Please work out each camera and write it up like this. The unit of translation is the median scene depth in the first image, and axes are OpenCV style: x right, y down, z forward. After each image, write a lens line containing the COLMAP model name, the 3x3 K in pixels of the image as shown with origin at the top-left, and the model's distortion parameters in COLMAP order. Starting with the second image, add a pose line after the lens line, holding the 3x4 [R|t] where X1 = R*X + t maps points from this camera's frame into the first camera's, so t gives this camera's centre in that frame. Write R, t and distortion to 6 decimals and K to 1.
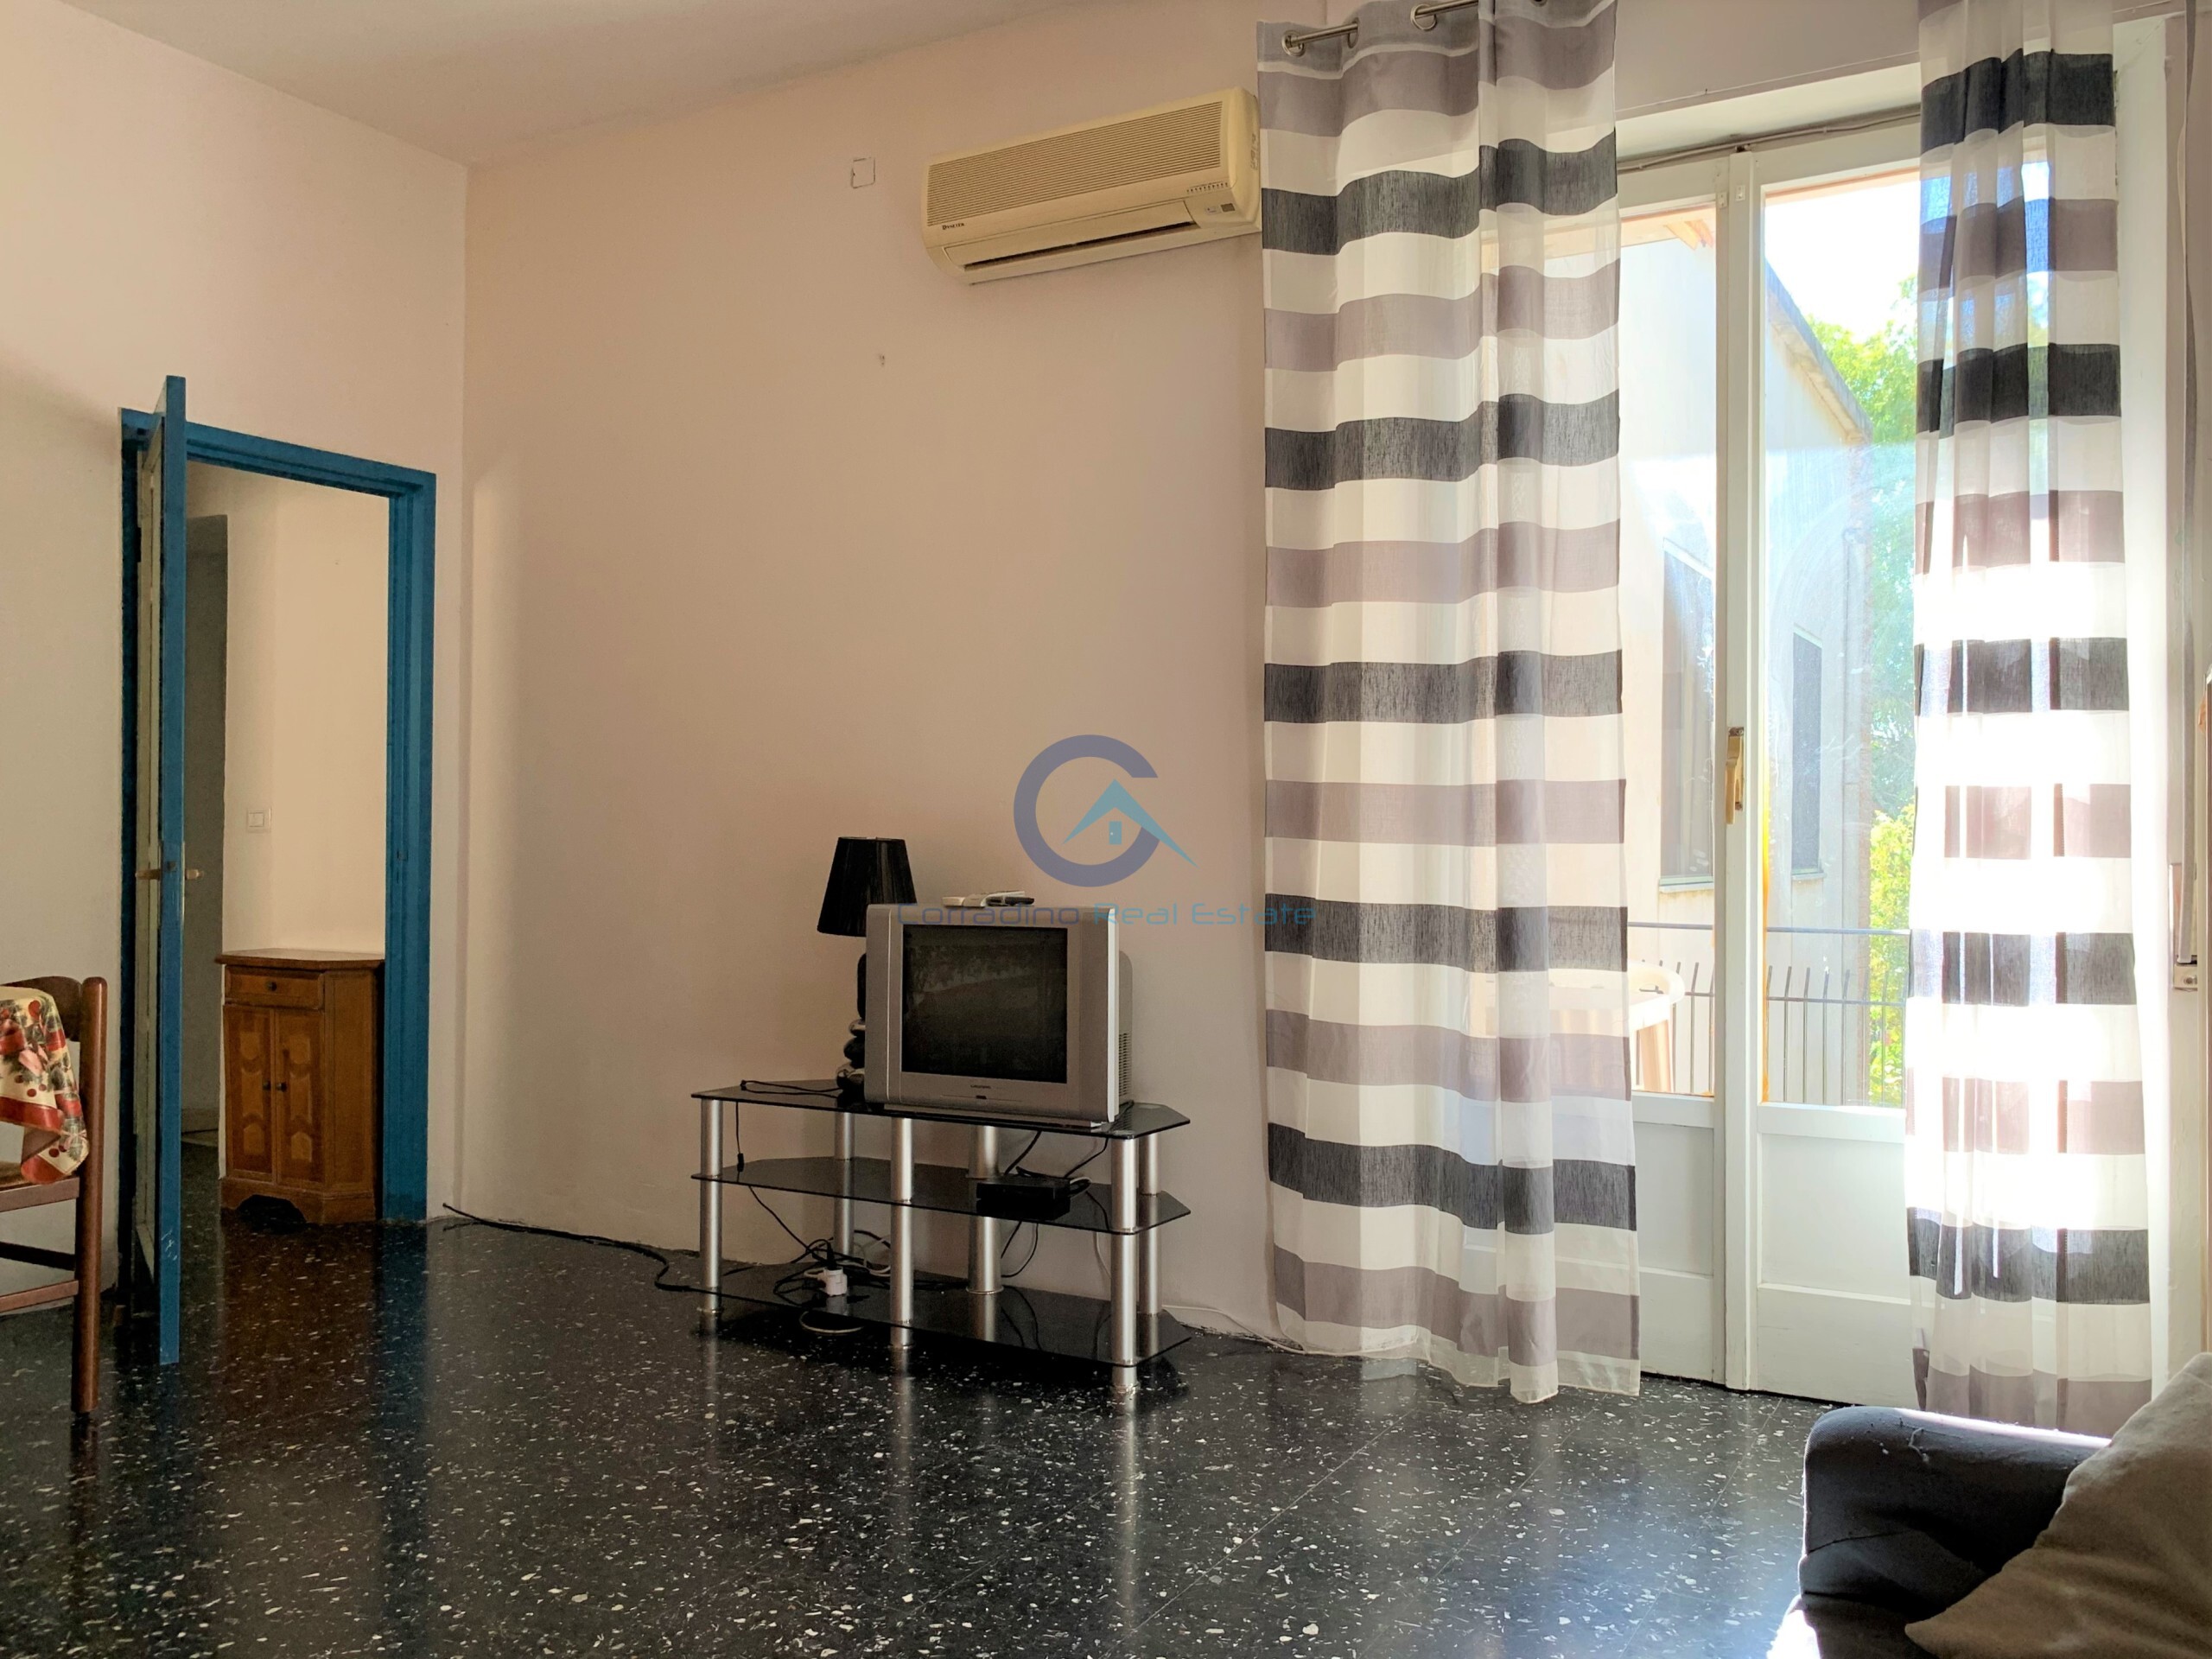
lens RADIAL K [[1695.7, 0, 1106.0], [0, 1695.7, 829.5], [0, 0, 1]] dist [0.073080, -0.124503]
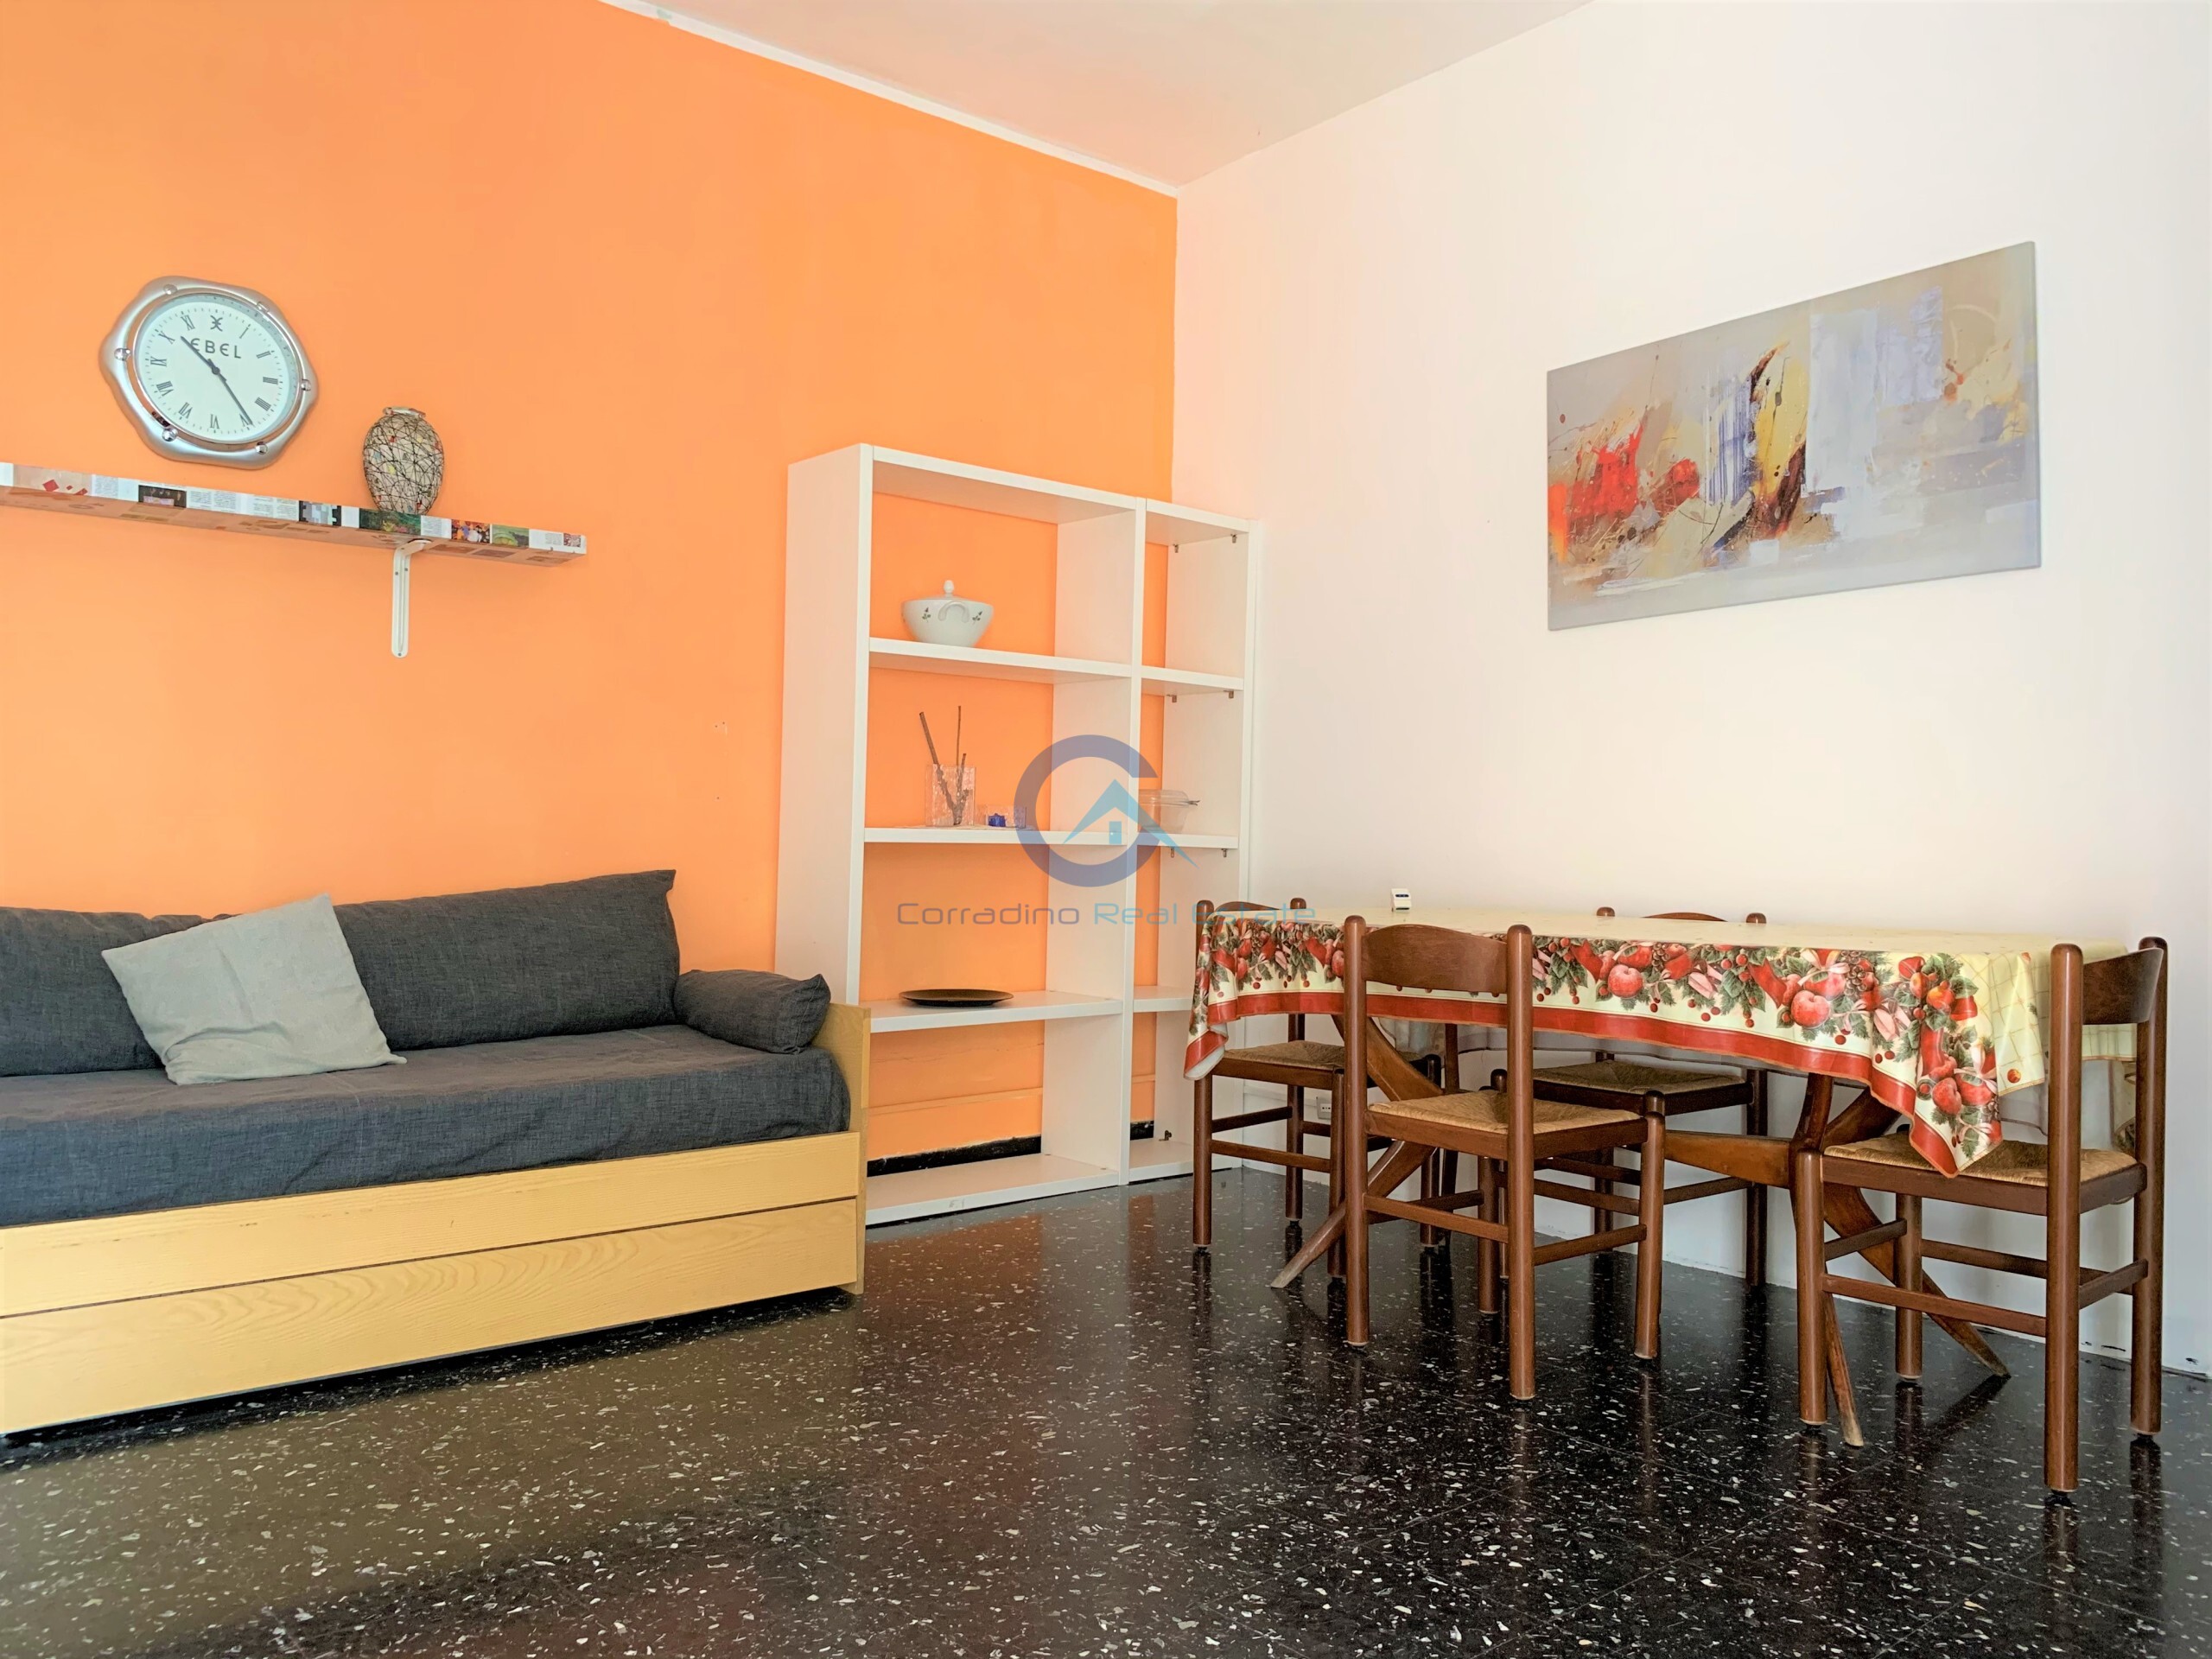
lens RADIAL K [[1659.1, 0, 1164.3], [0, 1659.1, 834.0], [0, 0, 1]] dist [0.007624, -0.004212]
pose [[-0.321991, -0.021157, -0.946506, 0.181059], [-0.007347, 0.999776, -0.019848, 0.035669], [0.946714, 0.000564, -0.322074, 0.560534]]
